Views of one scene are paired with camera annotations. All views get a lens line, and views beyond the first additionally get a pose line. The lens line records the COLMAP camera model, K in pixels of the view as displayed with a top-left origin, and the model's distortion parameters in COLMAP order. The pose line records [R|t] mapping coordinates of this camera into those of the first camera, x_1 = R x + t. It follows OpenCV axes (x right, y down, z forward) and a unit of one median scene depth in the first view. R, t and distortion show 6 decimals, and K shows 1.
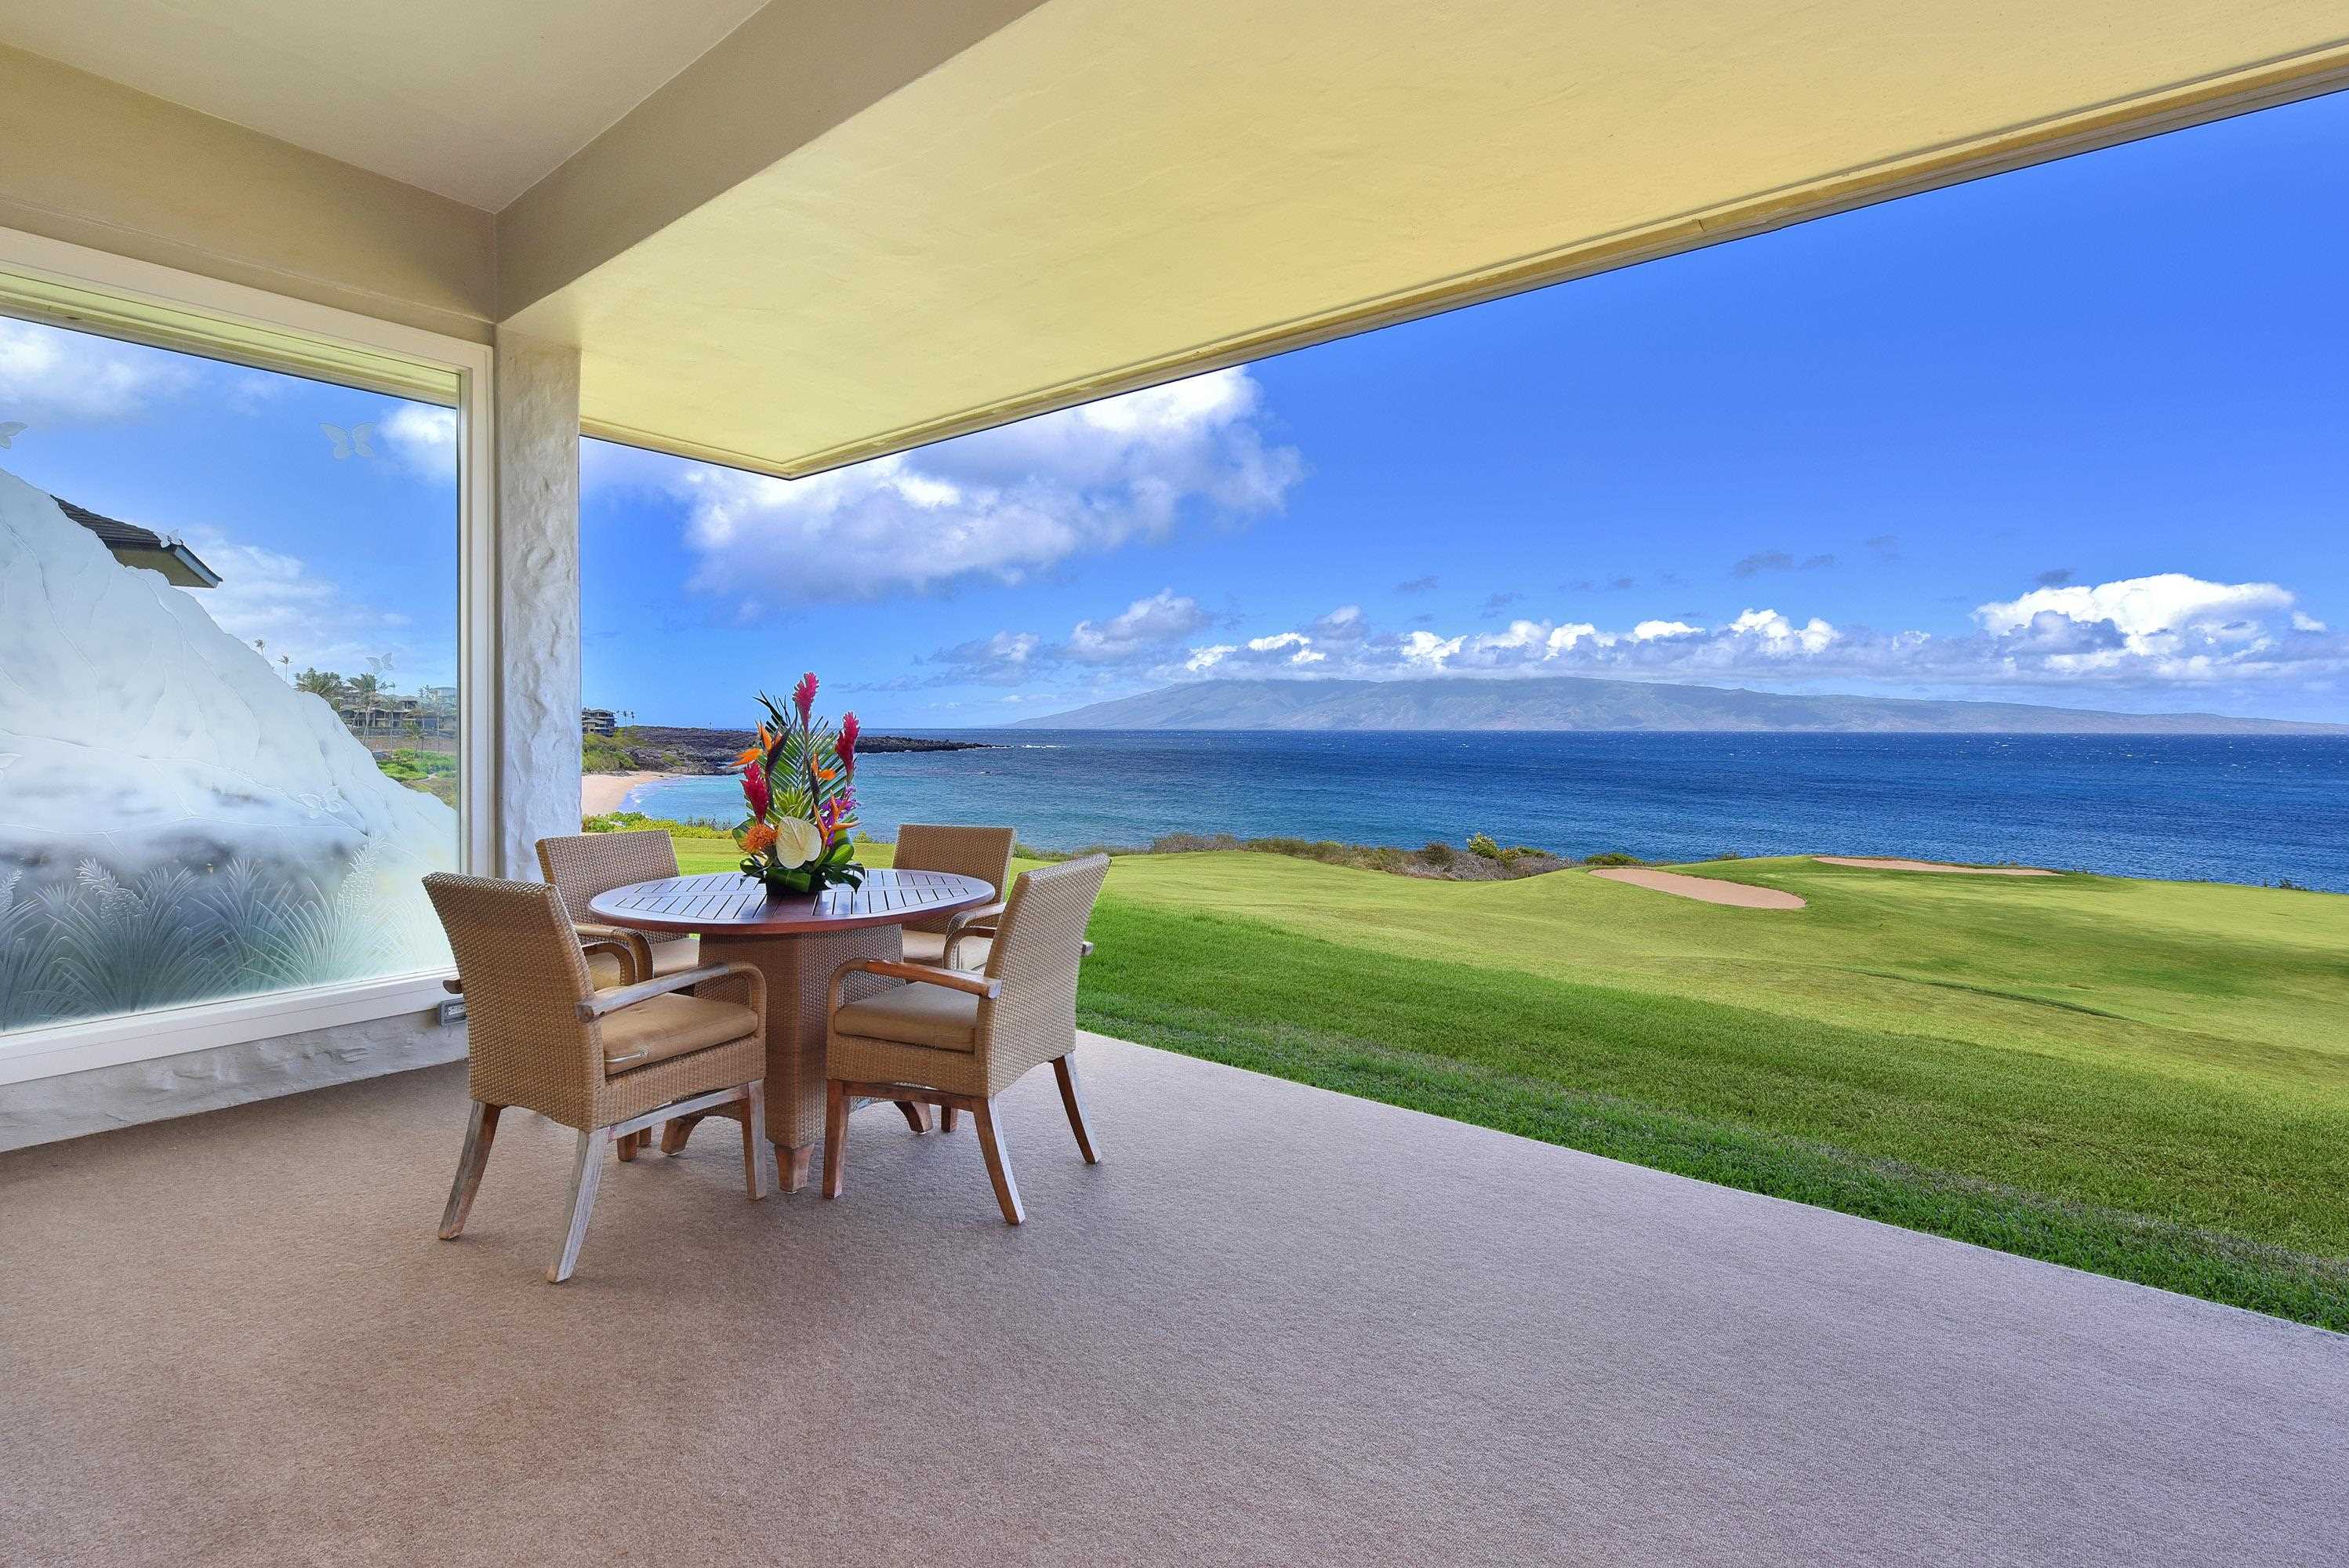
lens RADIAL K [[1093.7, 0, 1139.8], [0, 1093.7, 728.7], [0, 0, 1]] dist [-0.000800, -0.004474]
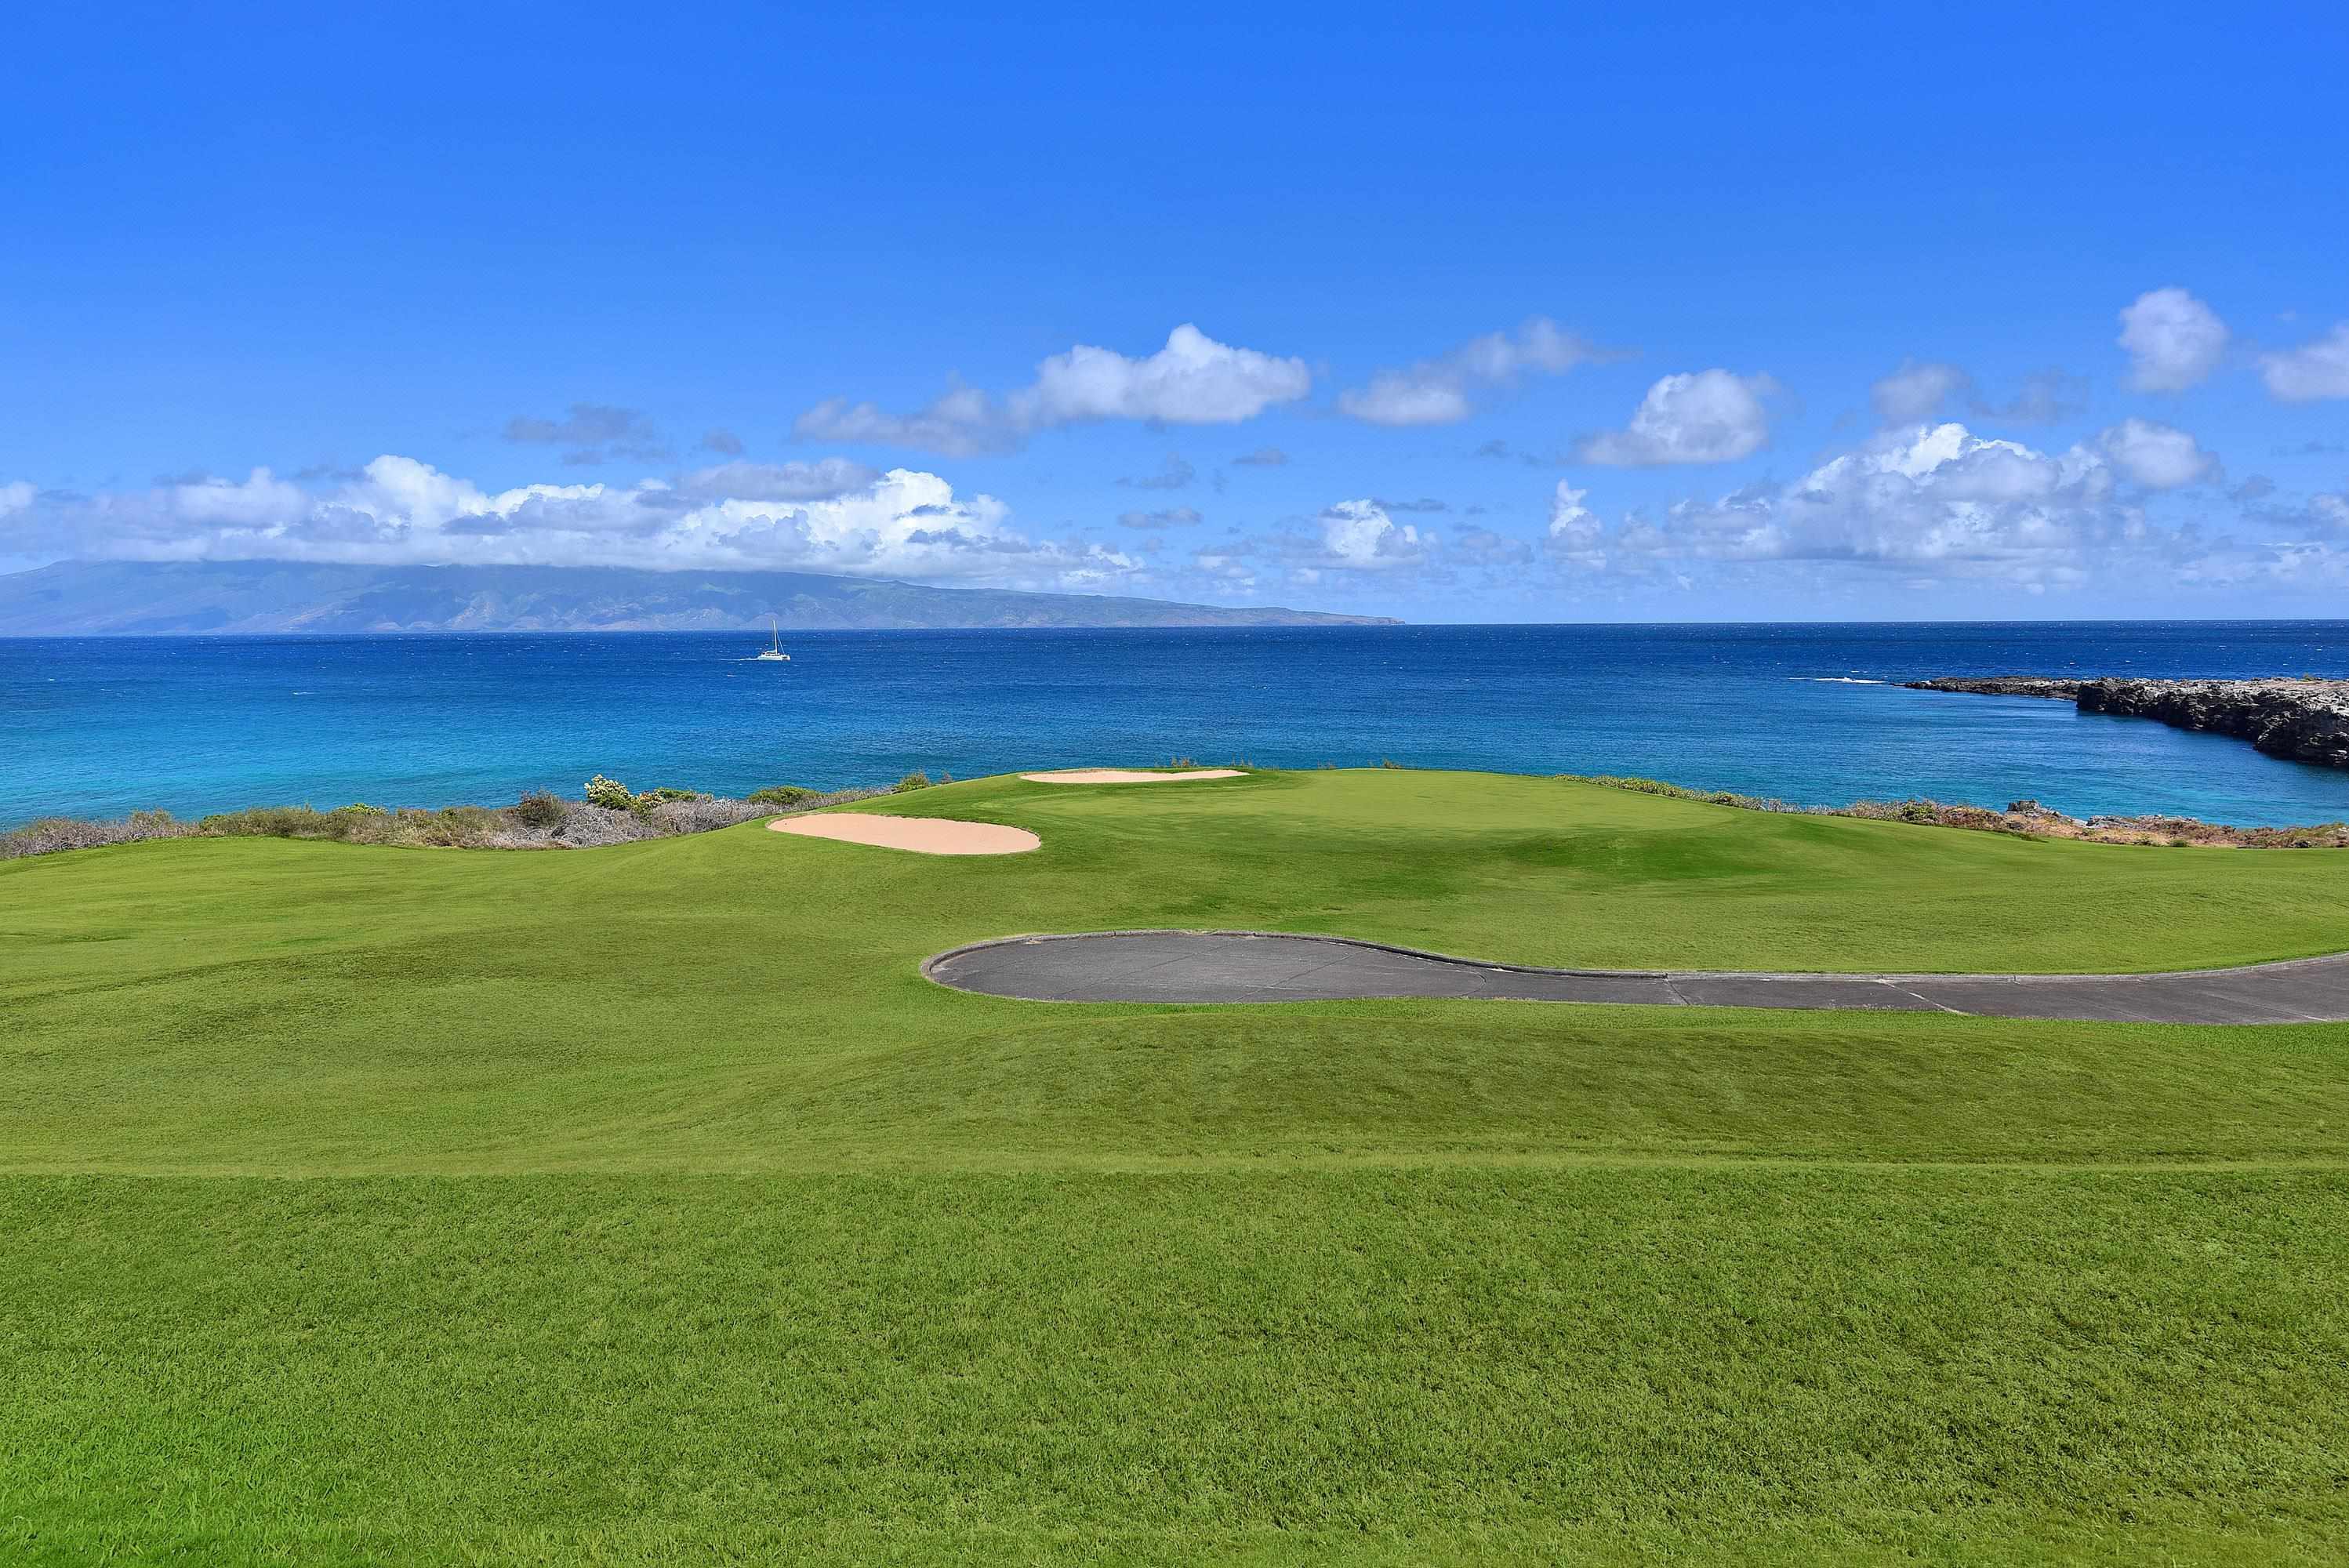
lens RADIAL K [[1340.6, 0, 1190.4], [0, 1340.6, 769.1], [0, 0, 1]] dist [0.013608, 0.000829]
pose [[0.750997, -0.081109, 0.655305, 0.044535], [0.013281, 0.994082, 0.107821, 0.003735], [-0.660172, -0.072270, 0.747630, 0.163657]]
